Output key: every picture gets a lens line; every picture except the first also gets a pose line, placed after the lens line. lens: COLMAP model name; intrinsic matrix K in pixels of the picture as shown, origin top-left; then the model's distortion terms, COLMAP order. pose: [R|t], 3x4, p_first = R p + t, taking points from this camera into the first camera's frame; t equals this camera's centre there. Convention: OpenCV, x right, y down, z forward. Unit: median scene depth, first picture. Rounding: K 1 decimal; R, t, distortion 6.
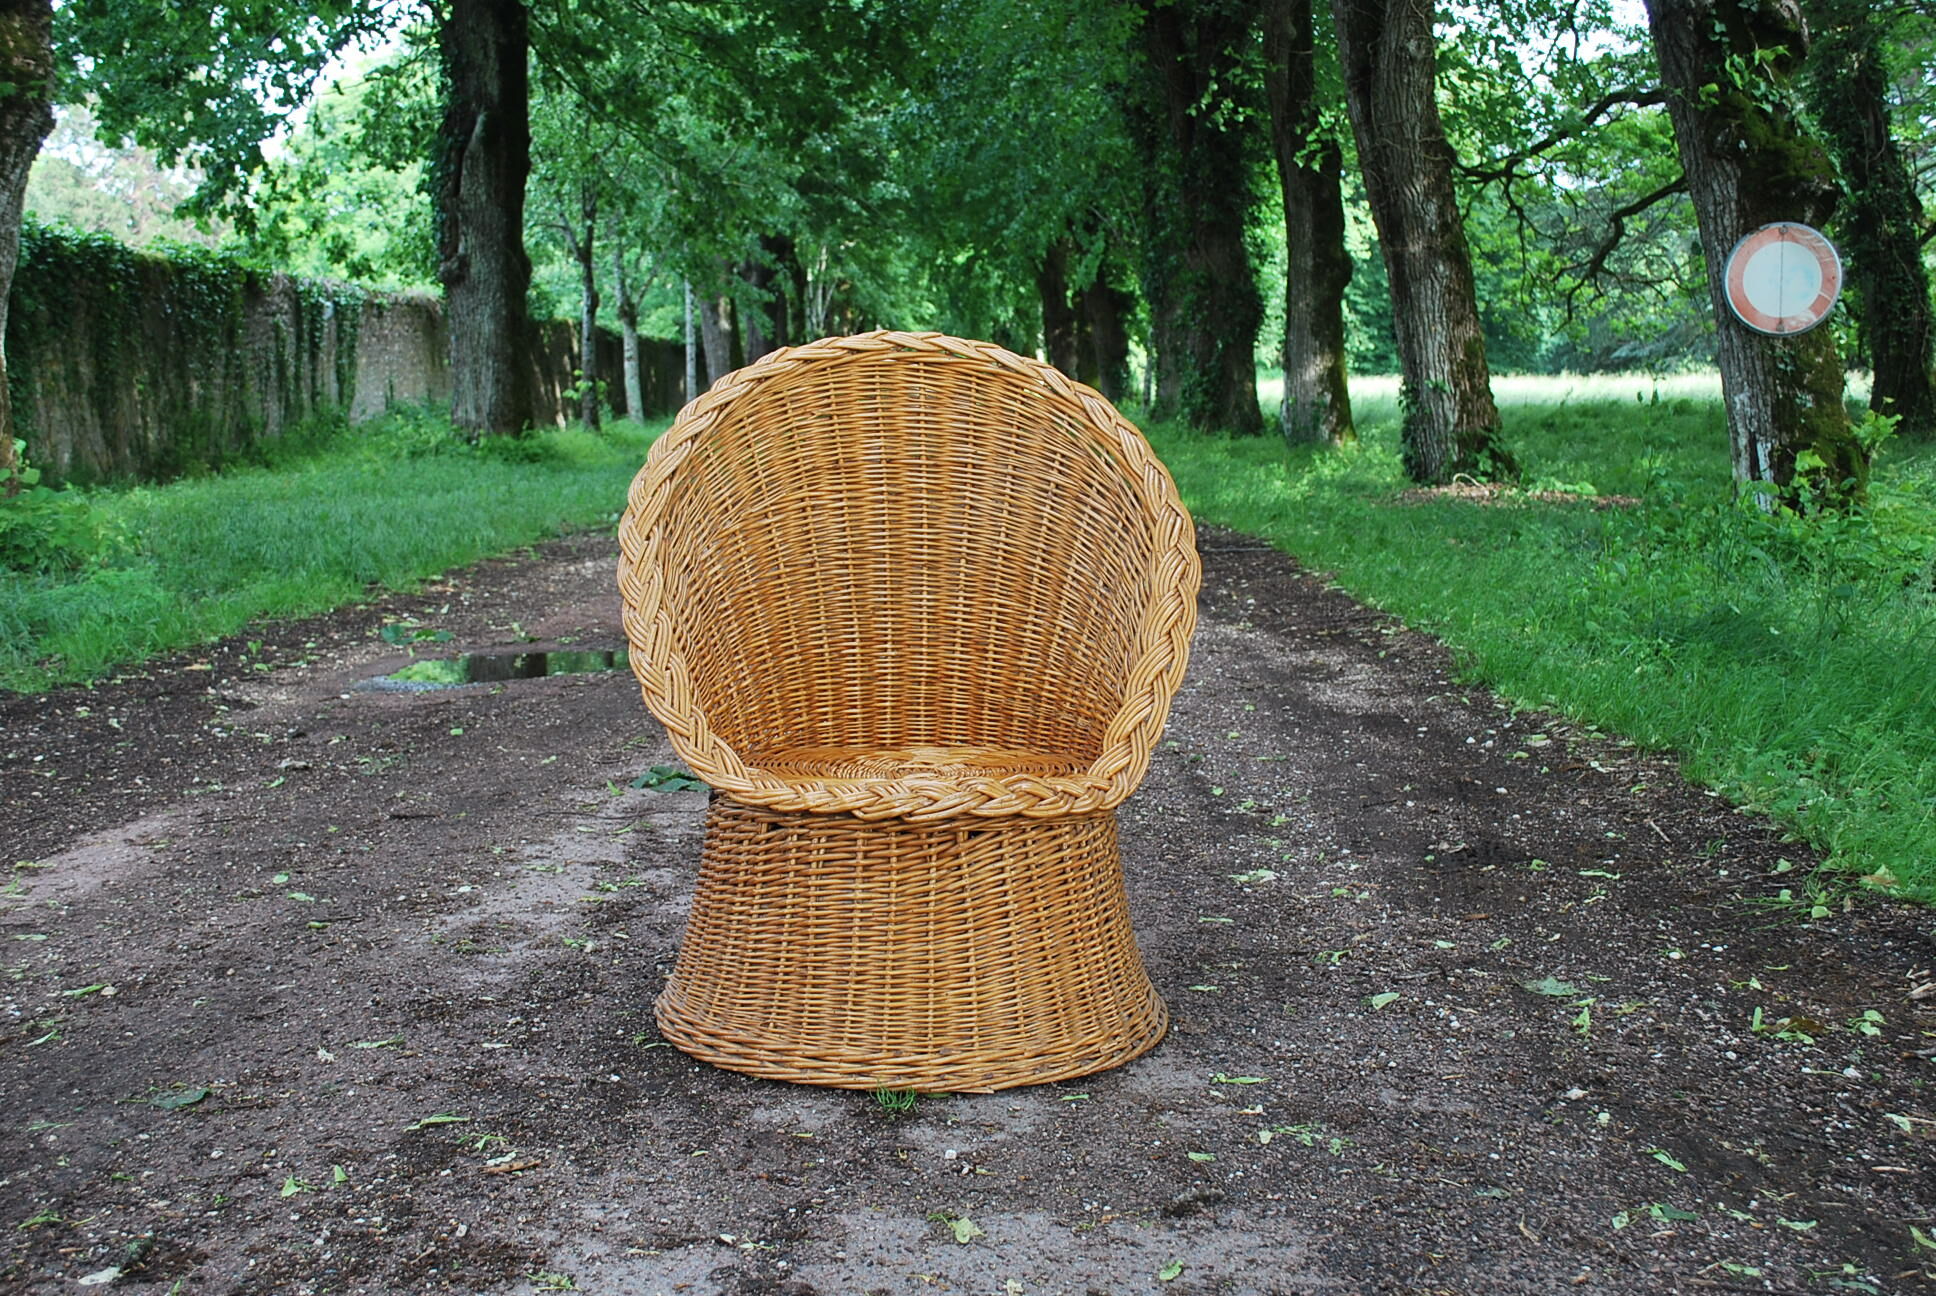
lens RADIAL K [[2107.9, 0, 968.2], [0, 2107.9, 656.0], [0, 0, 1]] dist [-0.049472, 0.000000]
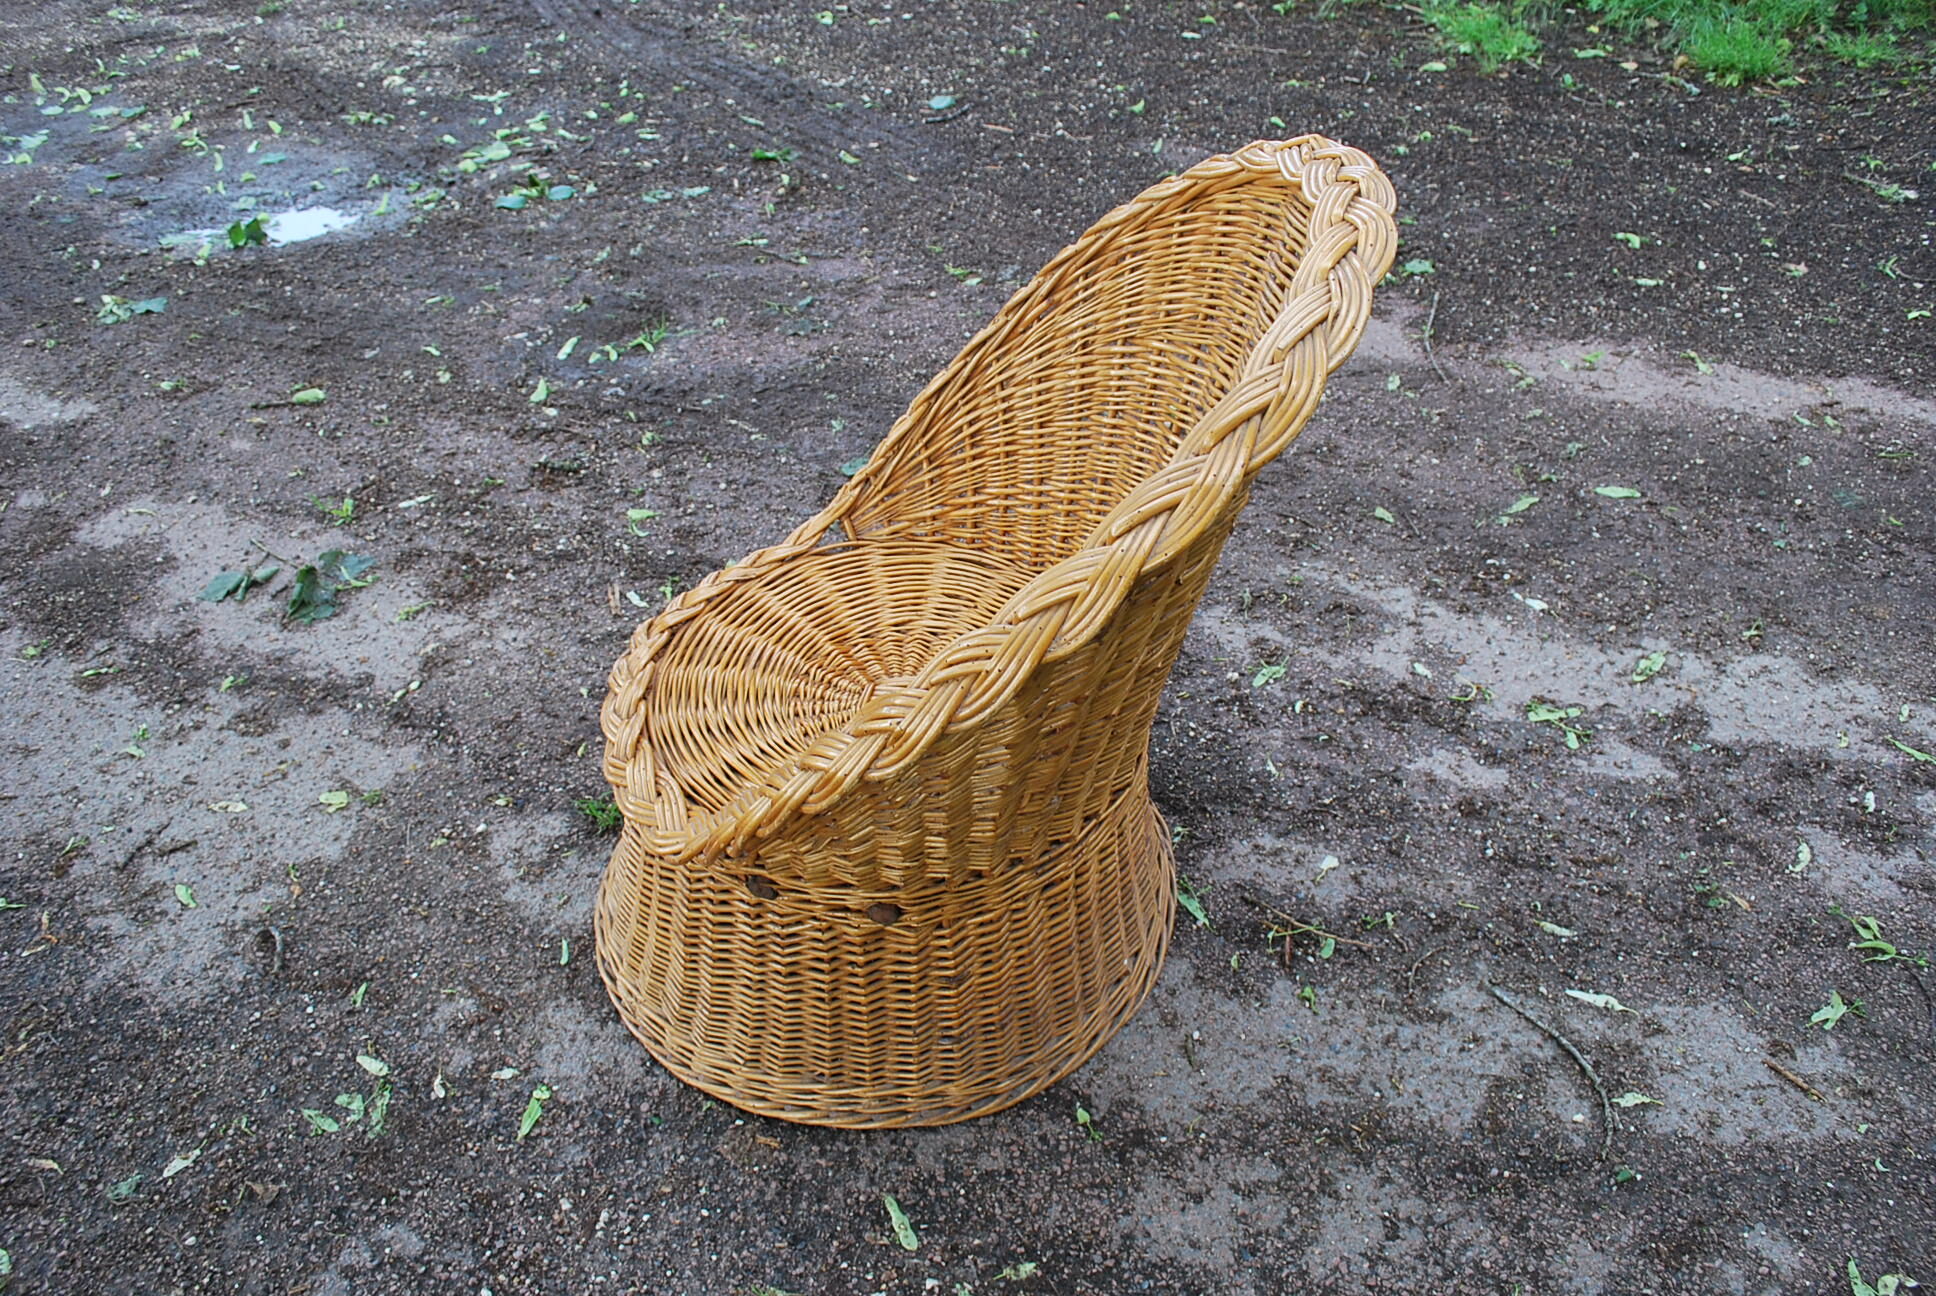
lens RADIAL K [[1515.5, 0, 978.9], [0, 1515.5, 636.9], [0, 0, 1]] dist [-0.085313, 0.014882]
pose [[-0.301681, 0.616215, -0.727508, 0.335277], [-0.080071, 0.743989, 0.663378, -0.314273], [0.950041, 0.258380, -0.175106, 1.019822]]
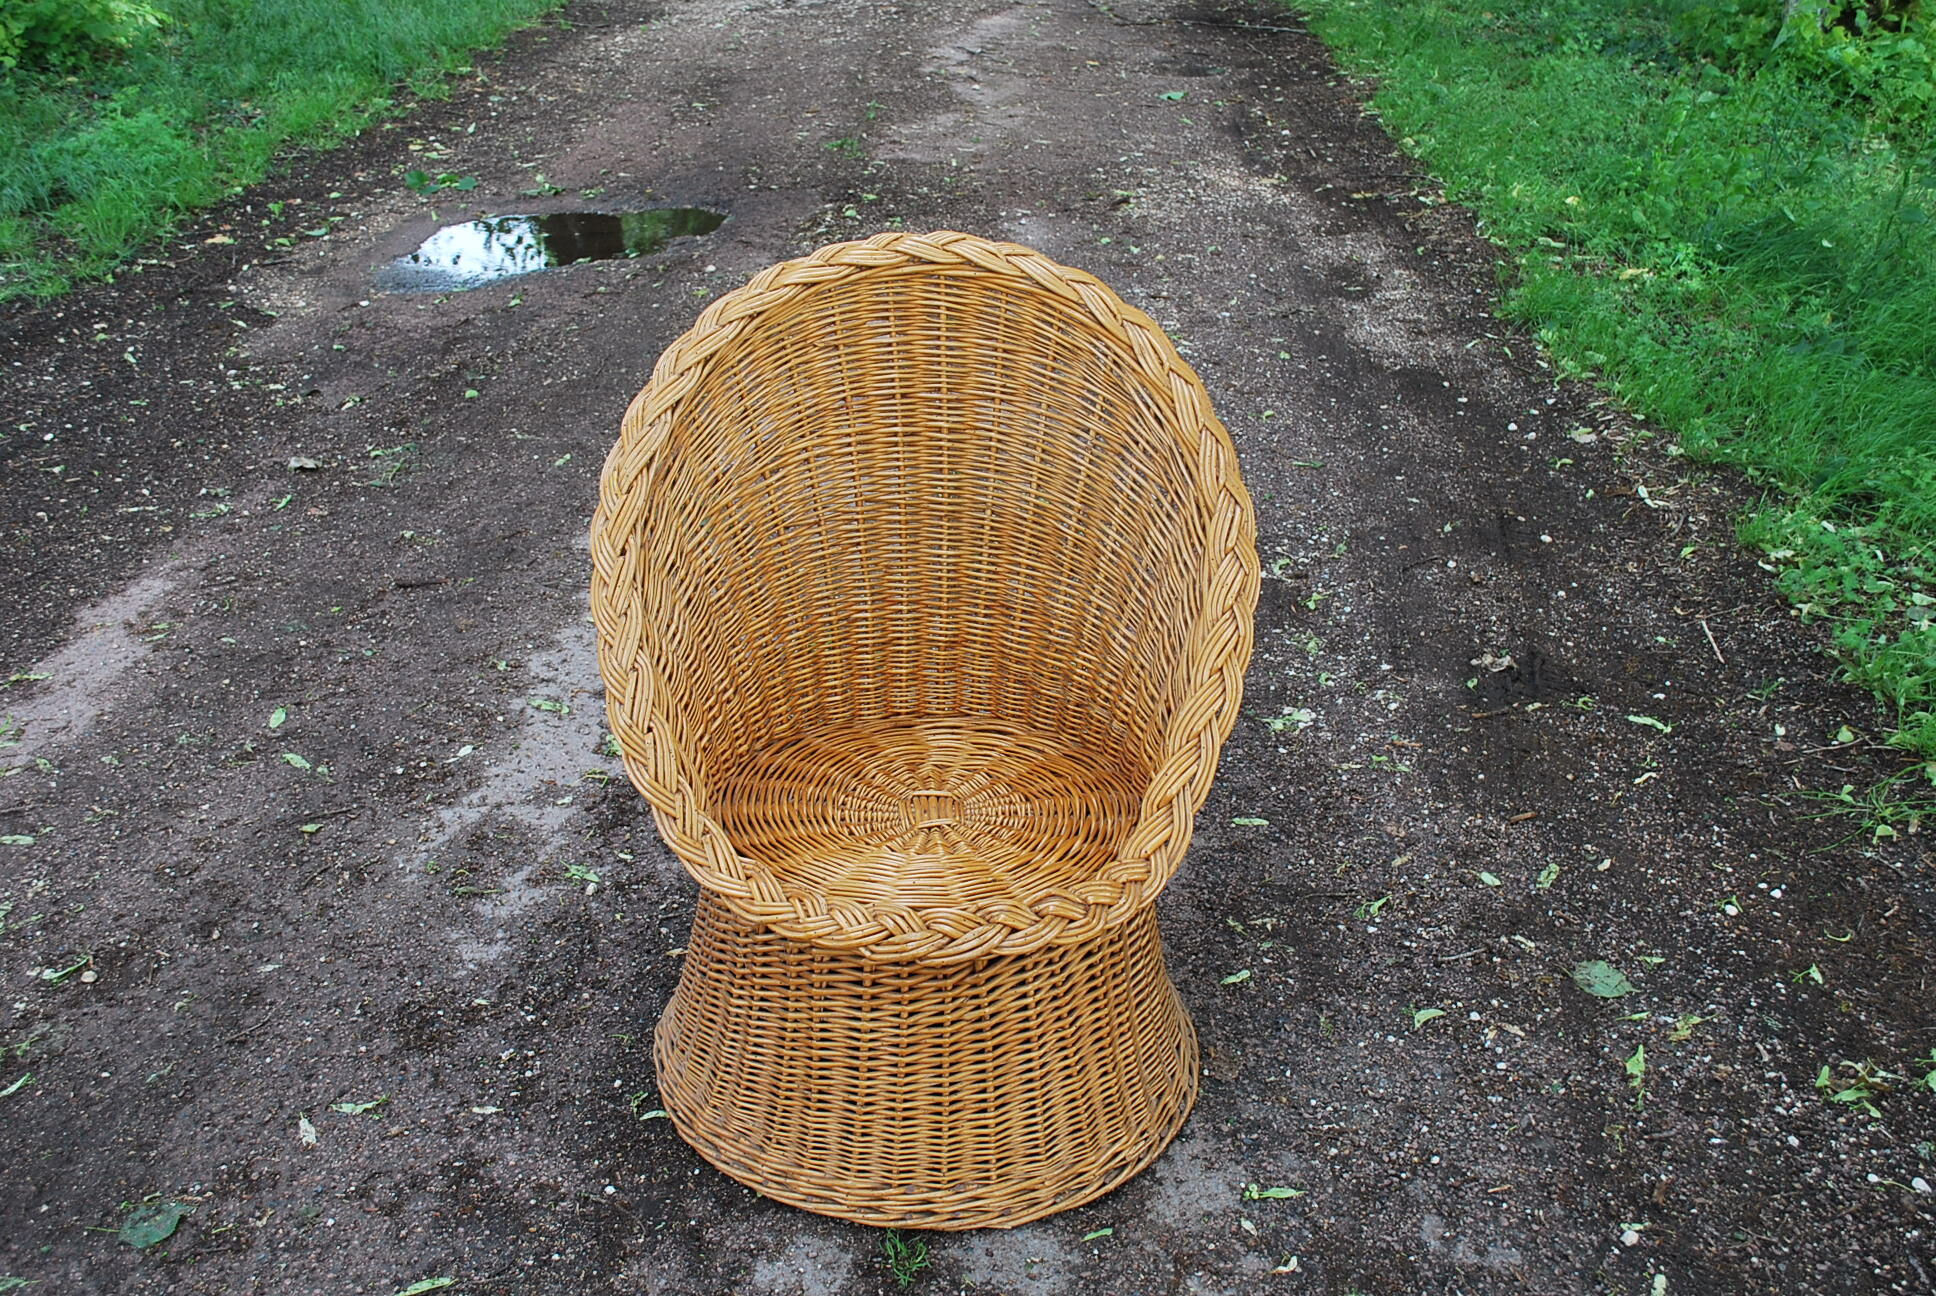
lens RADIAL K [[1910.9, 0, 969.8], [0, 1910.9, 645.0], [0, 0, 1]] dist [-0.057421, 0.000000]
pose [[0.999842, 0.013684, -0.011368, -0.000260], [-0.009209, 0.944864, 0.327334, -0.253308], [0.015221, -0.327177, 0.944840, 0.226661]]
